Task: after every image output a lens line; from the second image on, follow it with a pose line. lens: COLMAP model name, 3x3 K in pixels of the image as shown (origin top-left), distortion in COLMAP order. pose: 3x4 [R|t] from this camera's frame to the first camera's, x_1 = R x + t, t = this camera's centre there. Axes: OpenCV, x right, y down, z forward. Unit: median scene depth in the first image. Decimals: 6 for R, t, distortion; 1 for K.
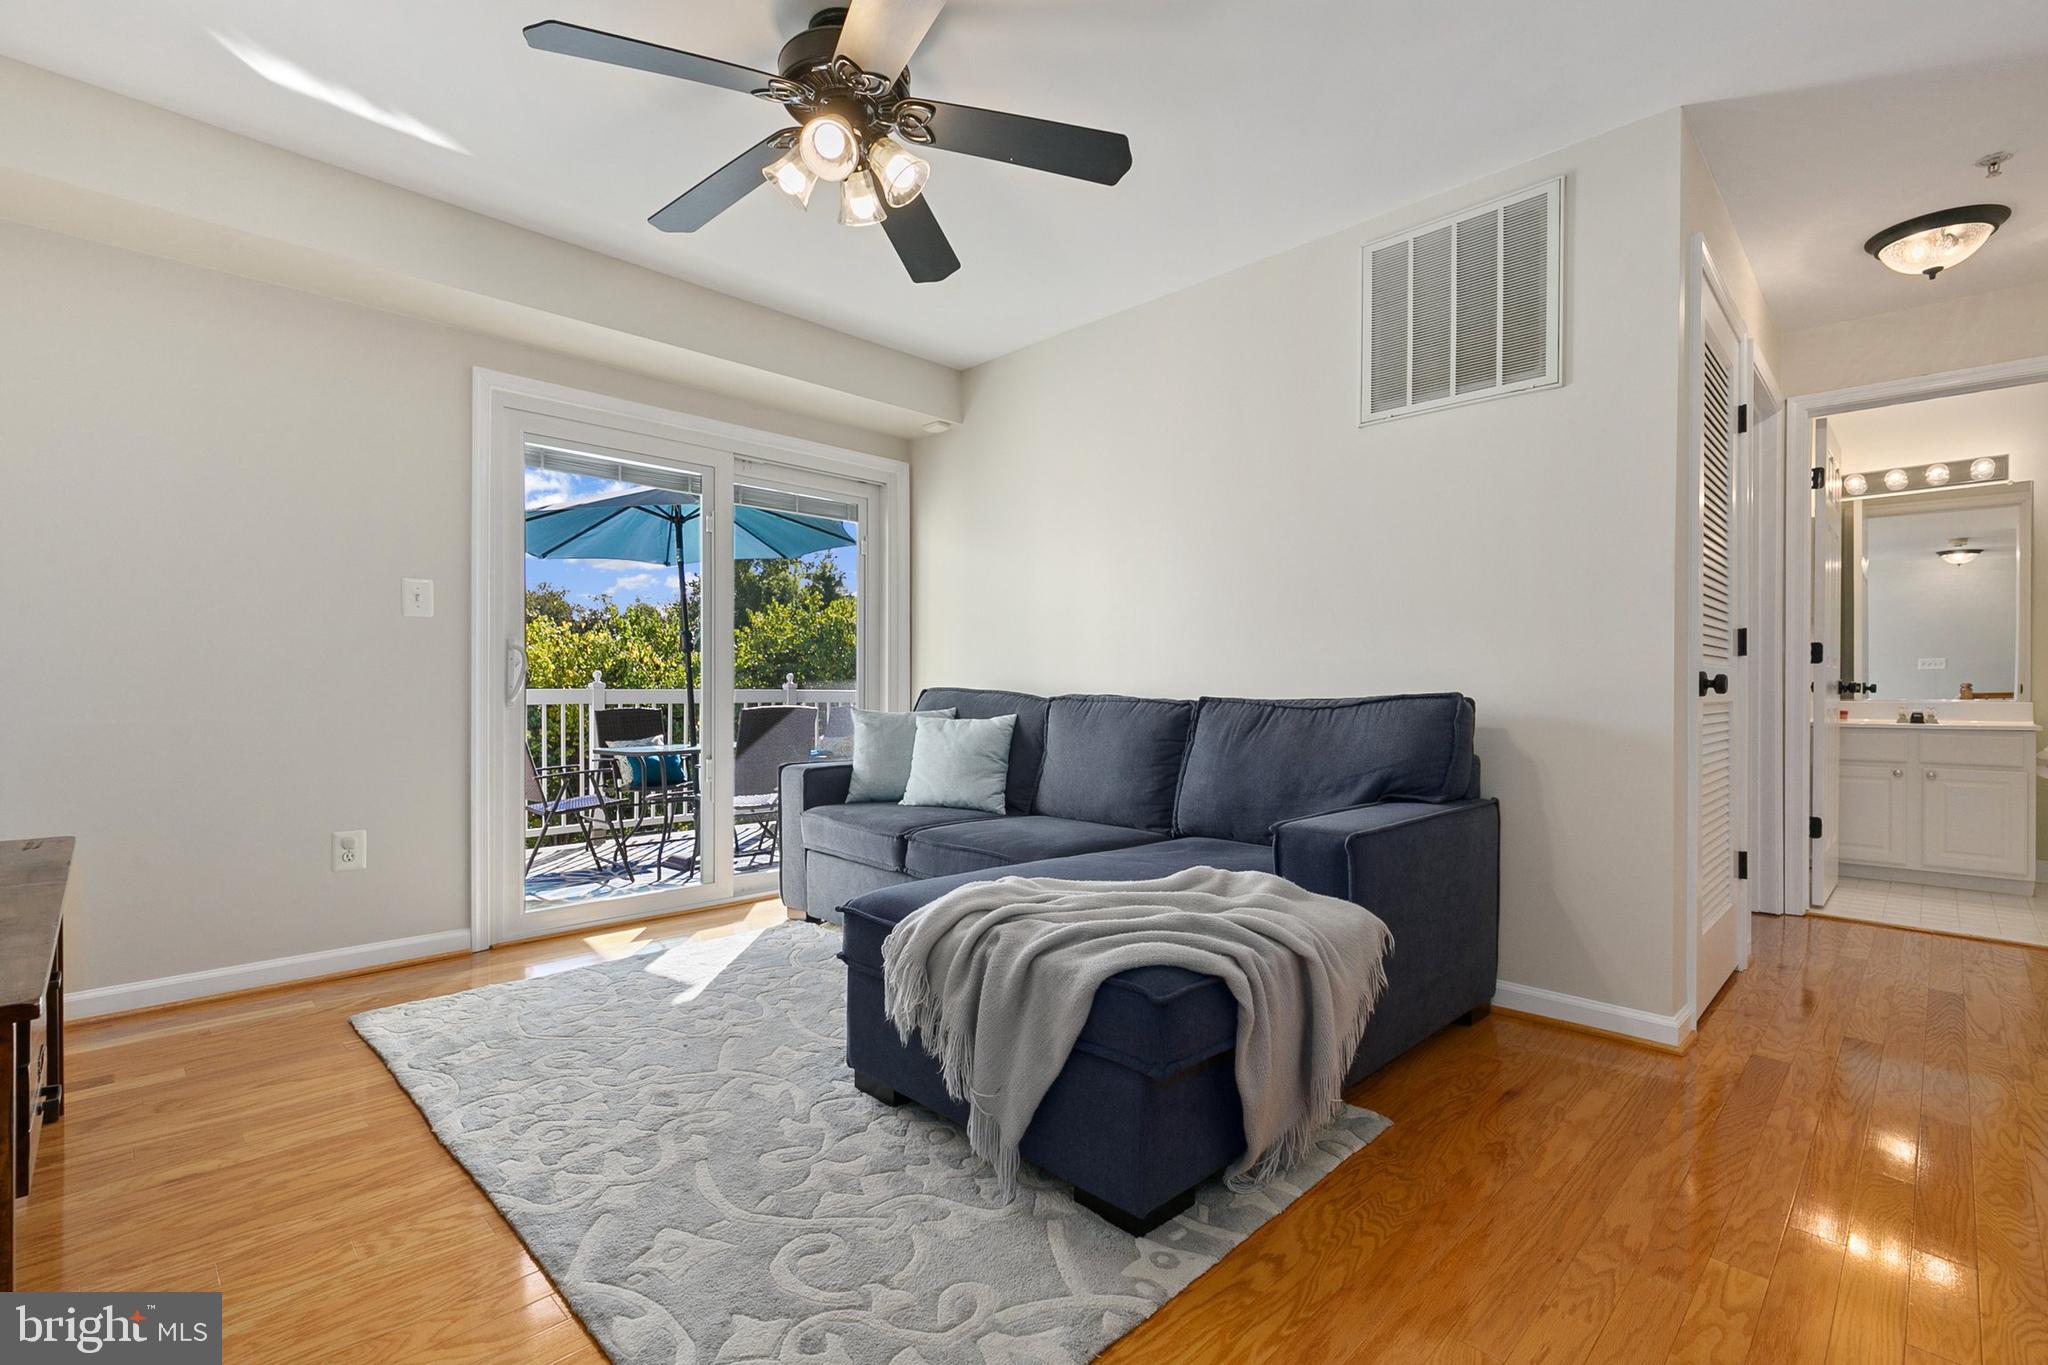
lens RADIAL K [[938.1, 0, 1018.9], [0, 938.1, 687.3], [0, 0, 1]] dist [0.003640, 0.000084]
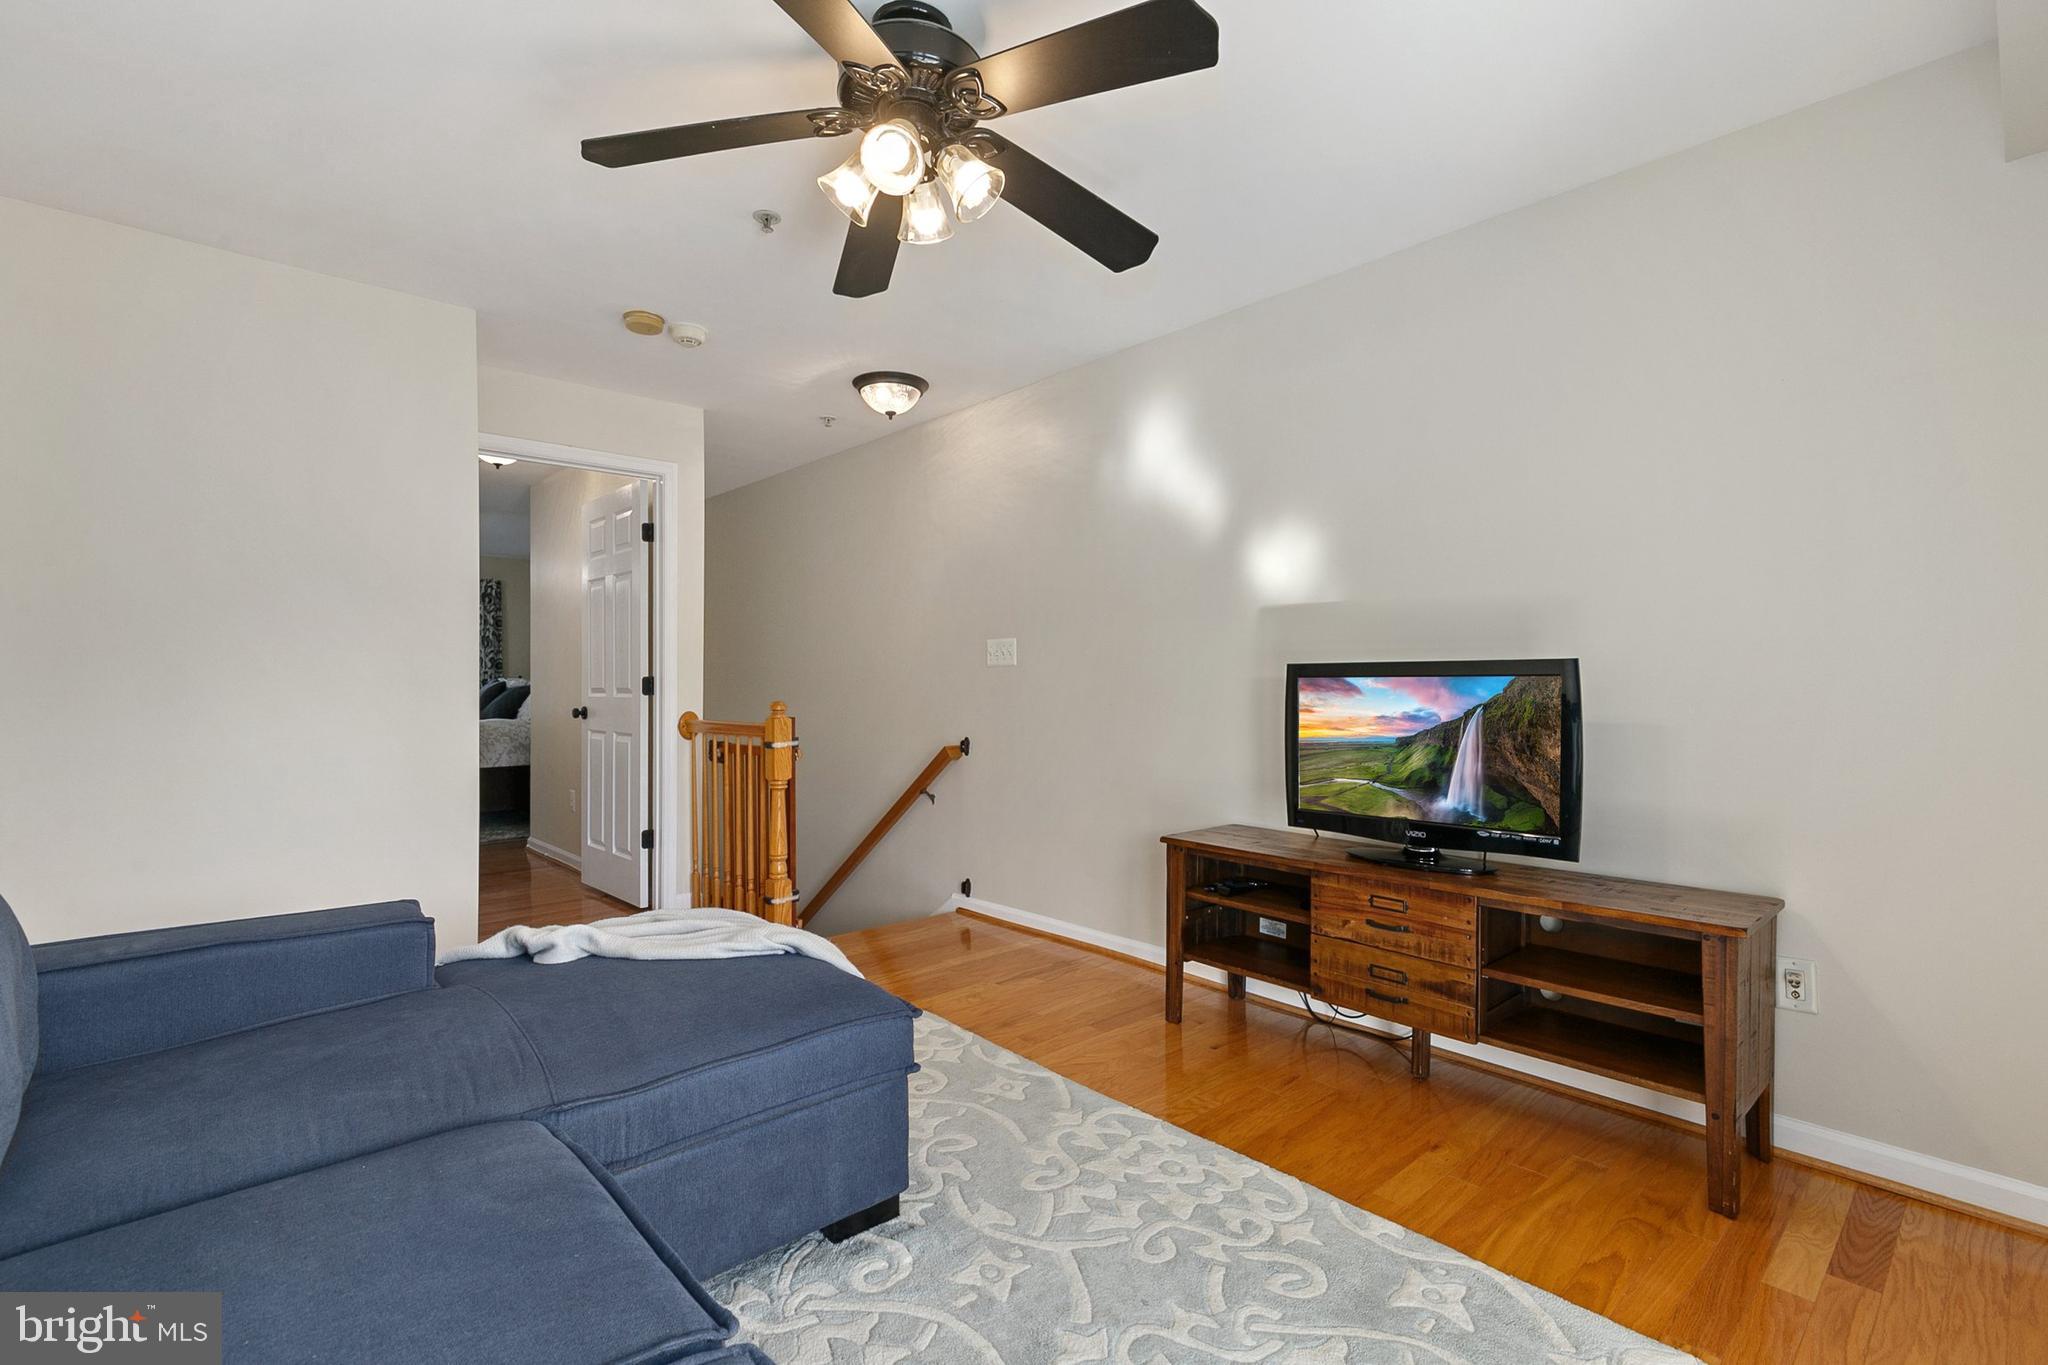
lens RADIAL K [[918.6, 0, 1019.8], [0, 918.6, 682.5], [0, 0, 1]] dist [0.008156, -0.001487]
pose [[-0.999086, 0.001012, 0.042737, -0.229428], [0.000613, 0.999956, -0.009344, -0.051354], [-0.042744, -0.009309, -0.999043, 1.313546]]
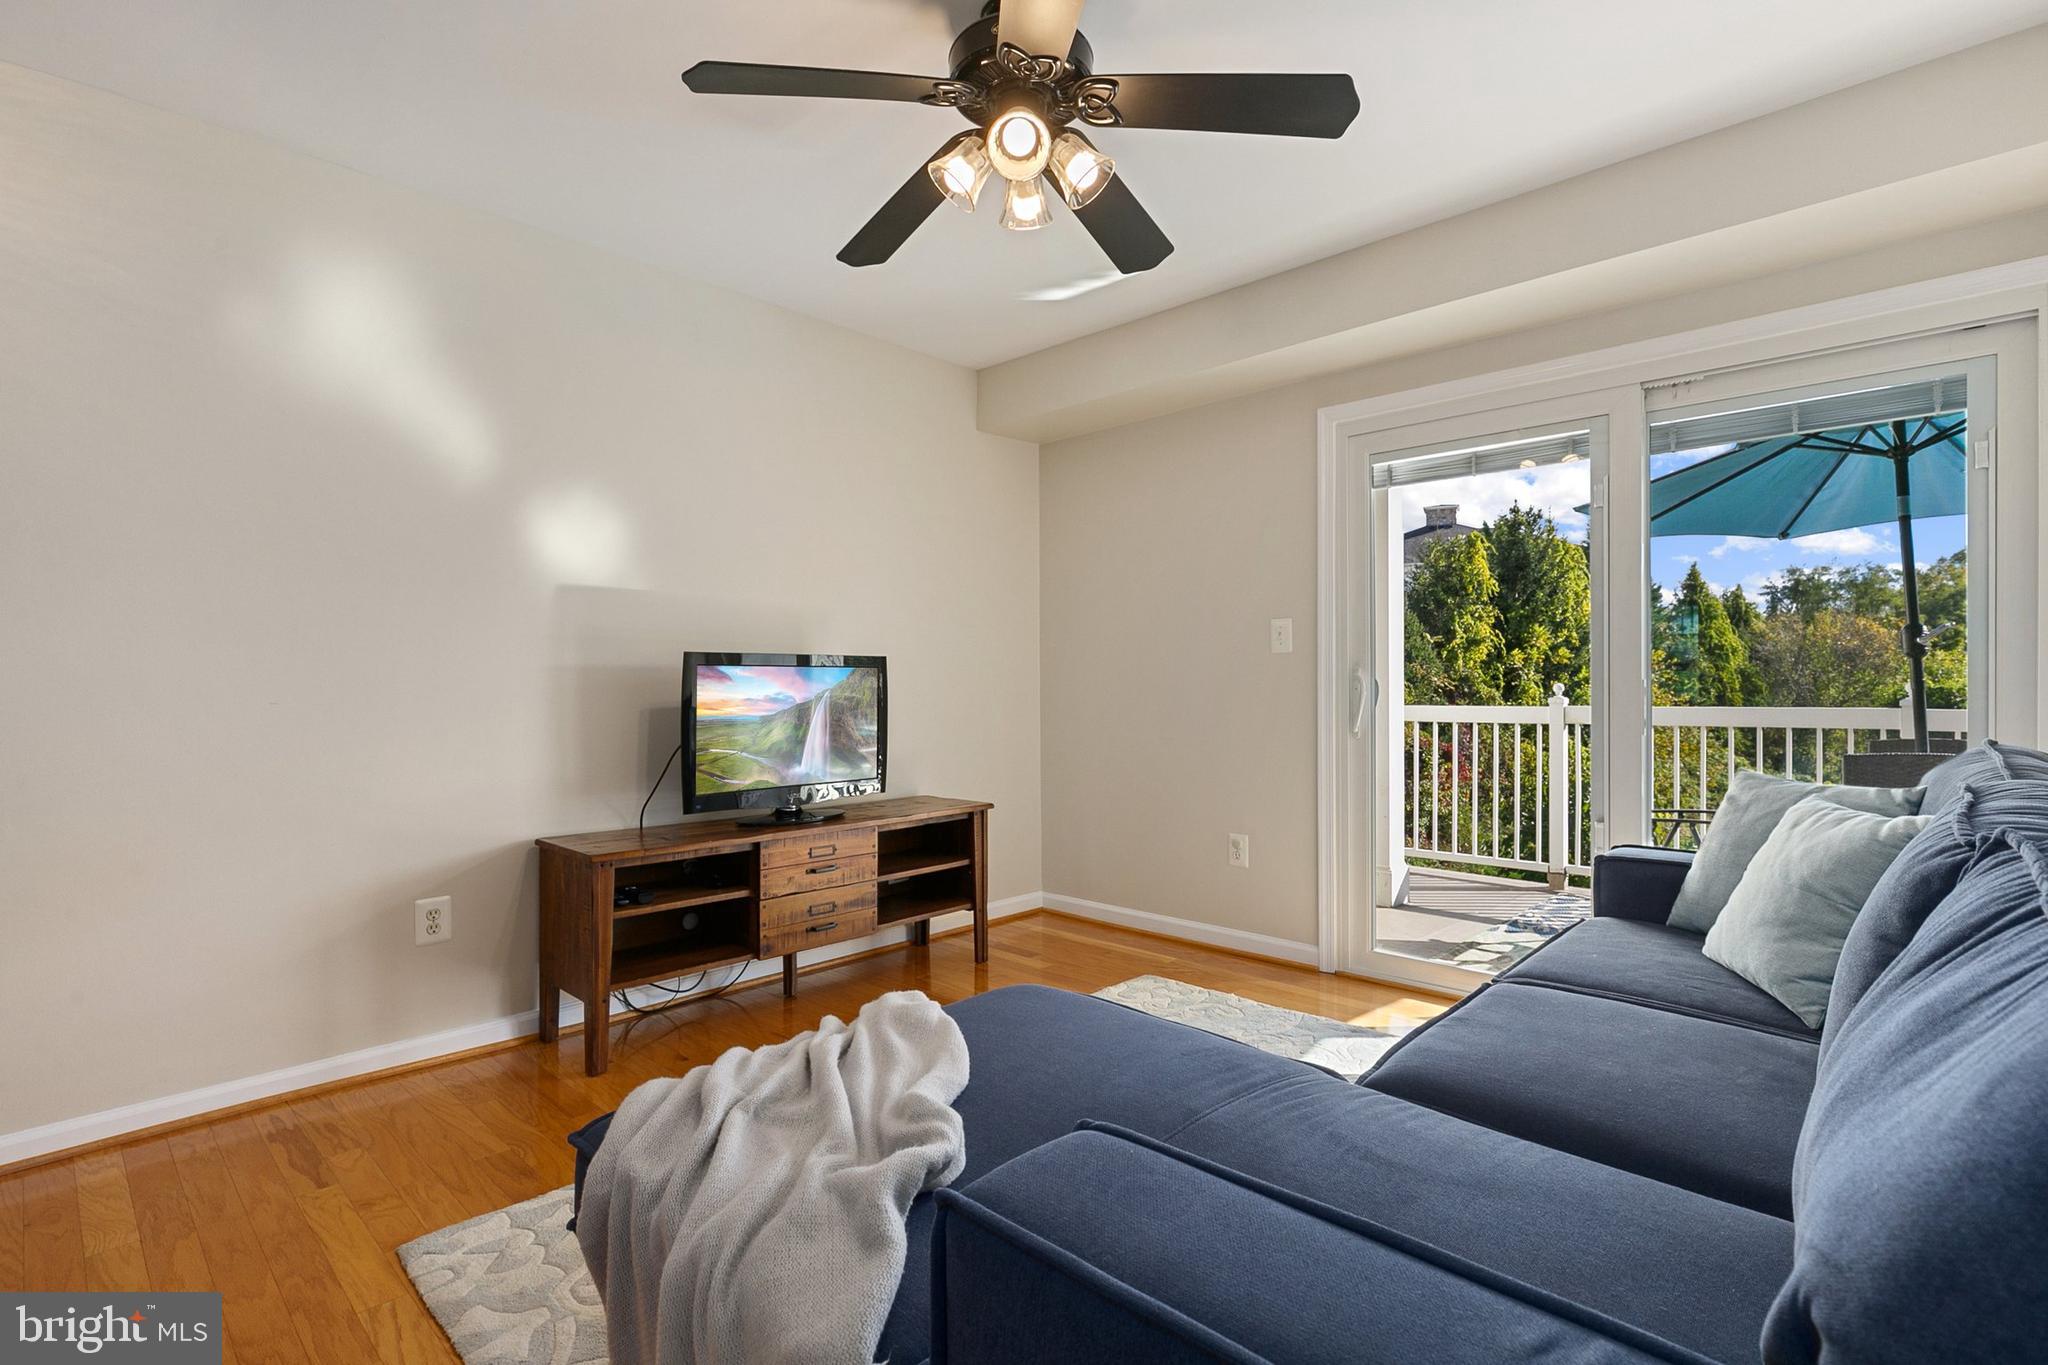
lens RADIAL K [[956.3, 0, 1024.0], [0, 956.3, 682.5], [0, 0, 1]] dist [0.013498, 0.000186]
pose [[0.023872, 0.001253, -0.999714, 0.511223], [0.008075, 0.999966, 0.001447, -0.046091], [0.999682, -0.008107, 0.023861, 0.690614]]
